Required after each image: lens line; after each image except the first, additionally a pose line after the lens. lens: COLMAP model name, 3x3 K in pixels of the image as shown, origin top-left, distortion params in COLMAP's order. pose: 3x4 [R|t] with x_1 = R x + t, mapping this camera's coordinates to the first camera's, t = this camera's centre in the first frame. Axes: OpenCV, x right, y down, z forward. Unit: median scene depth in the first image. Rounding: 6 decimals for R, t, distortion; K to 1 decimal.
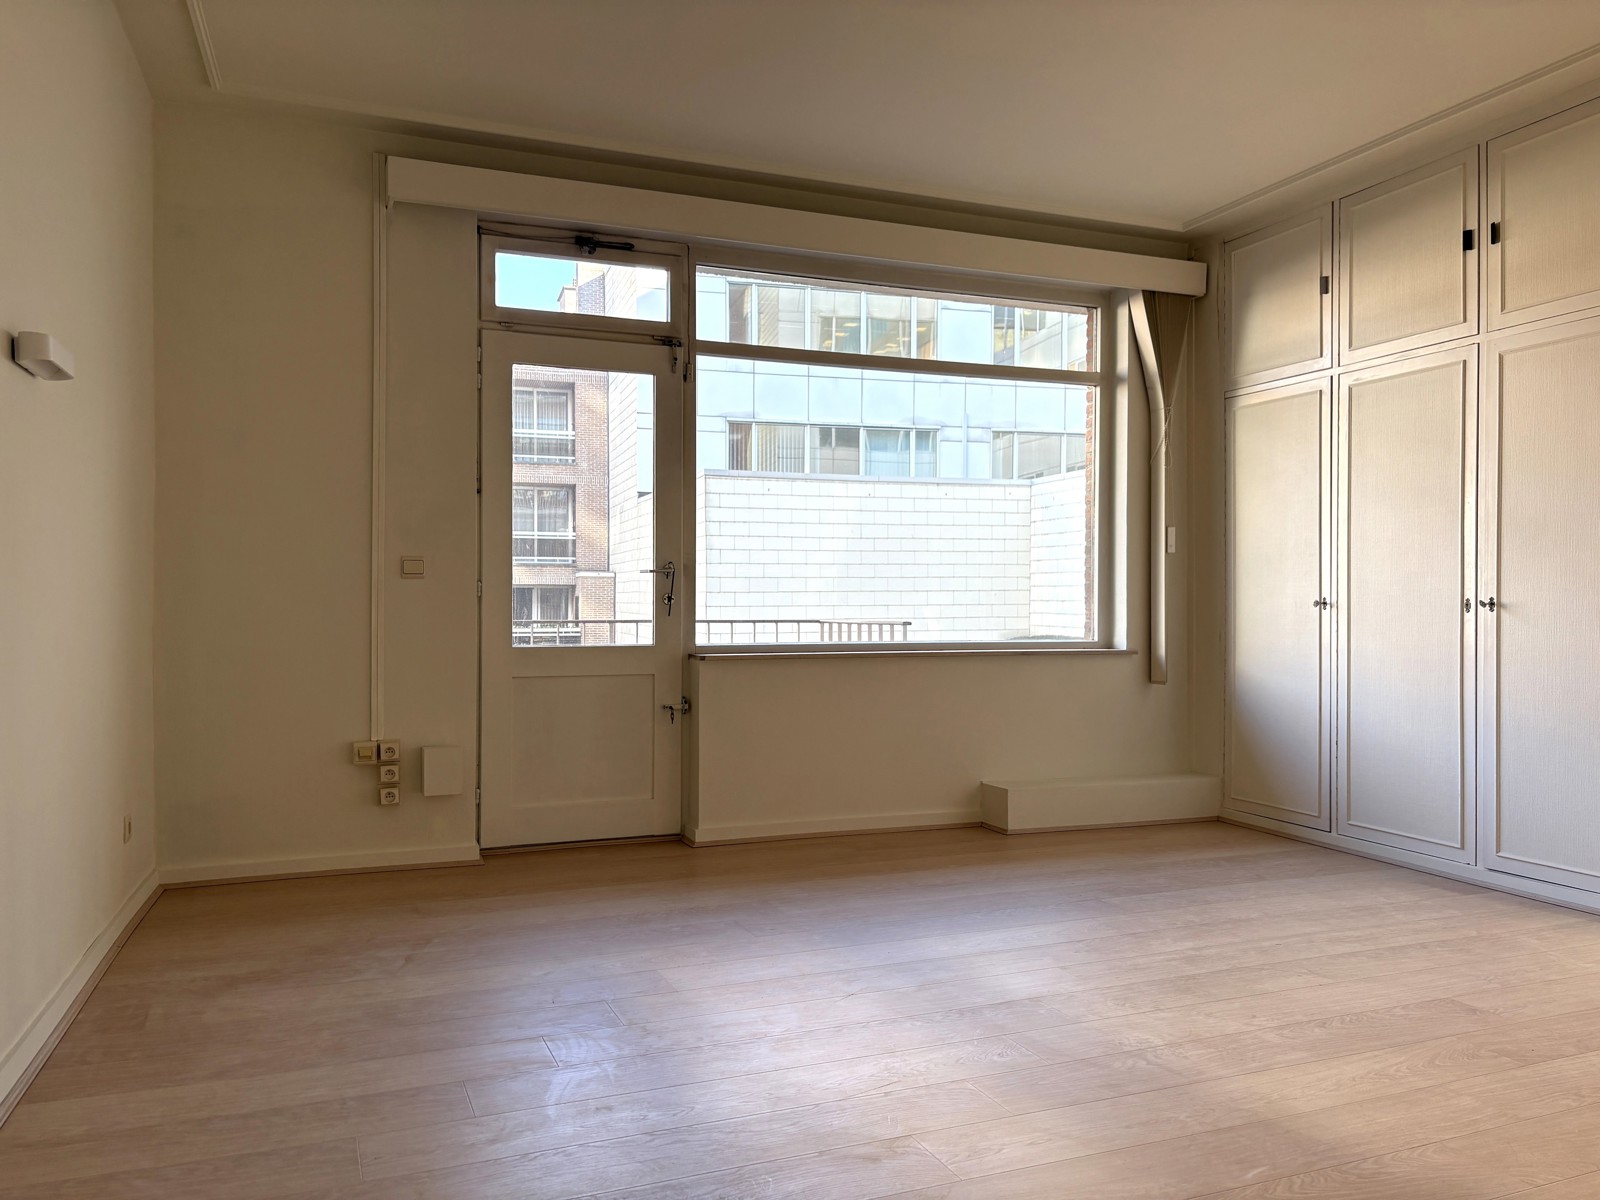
lens RADIAL K [[1205.3, 0, 802.5], [0, 1205.3, 607.6], [0, 0, 1]] dist [0.012128, -0.001677]
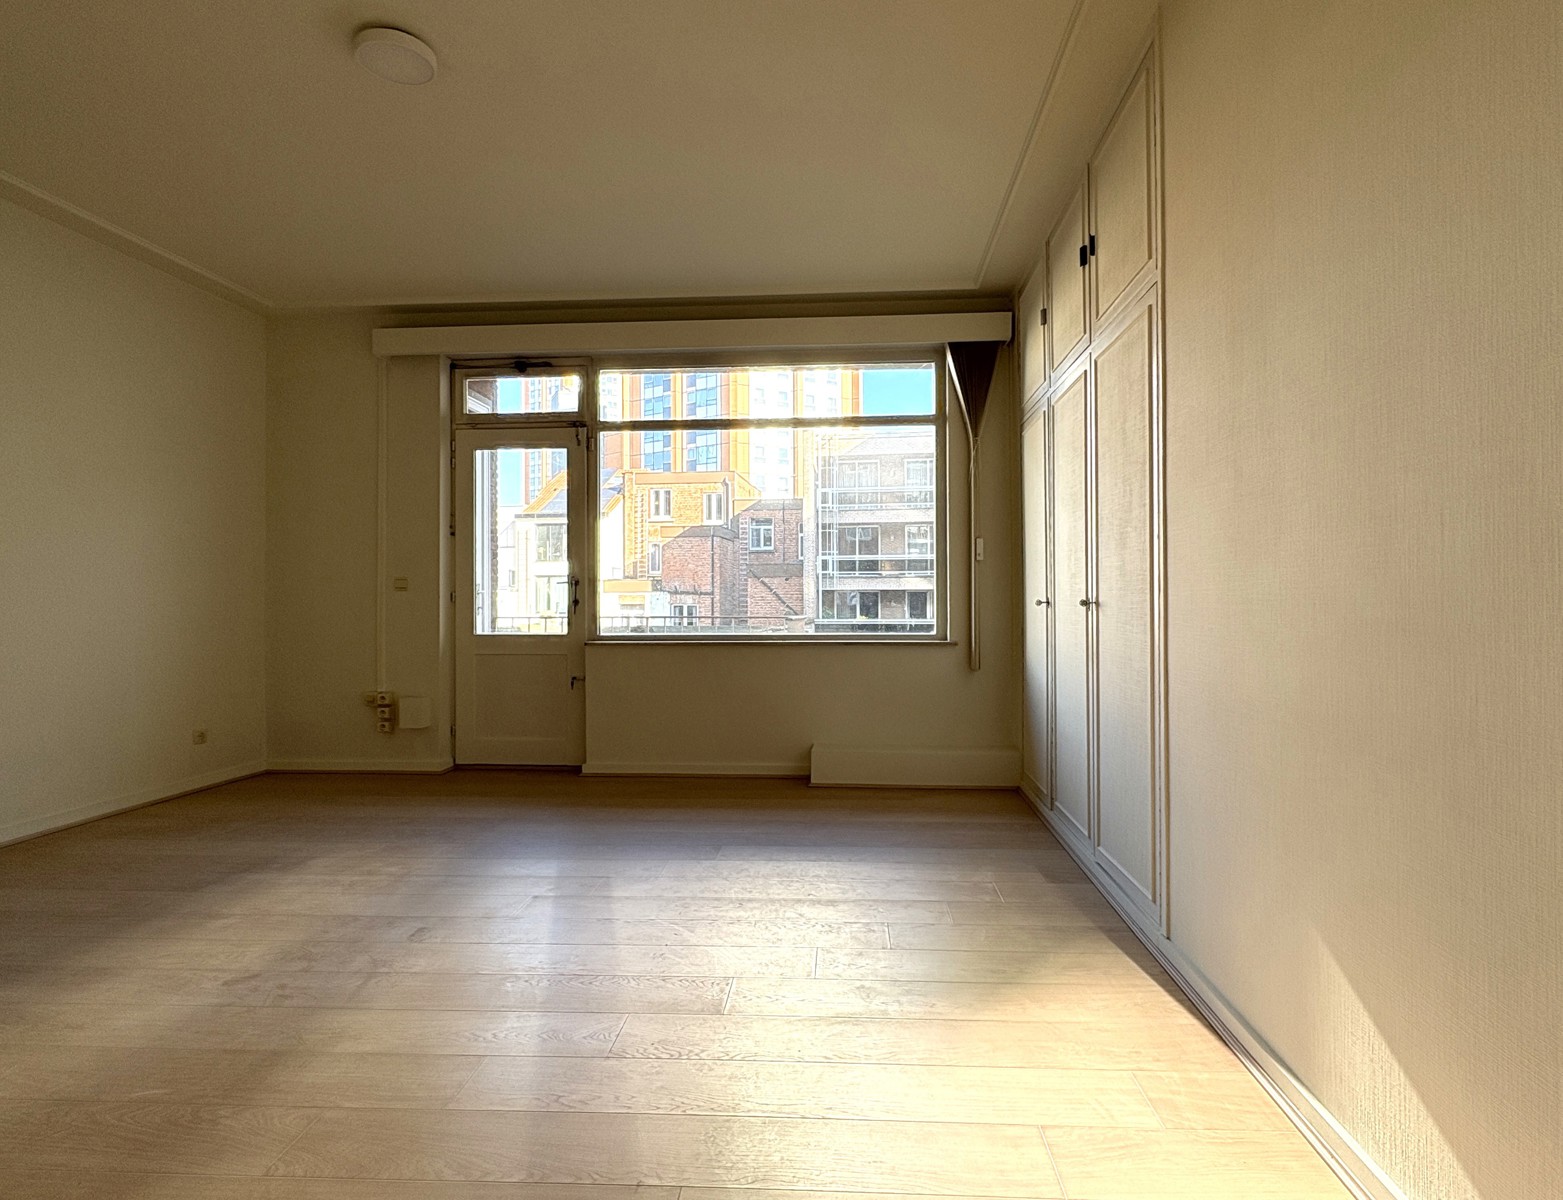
lens RADIAL K [[823.2, 0, 784.0], [0, 823.2, 591.5], [0, 0, 1]] dist [-0.006201, -0.000077]
pose [[0.904210, -0.011827, -0.426924, 0.535028], [0.004343, 0.999819, -0.018499, -0.000696], [0.427066, 0.014873, 0.904098, 0.215012]]
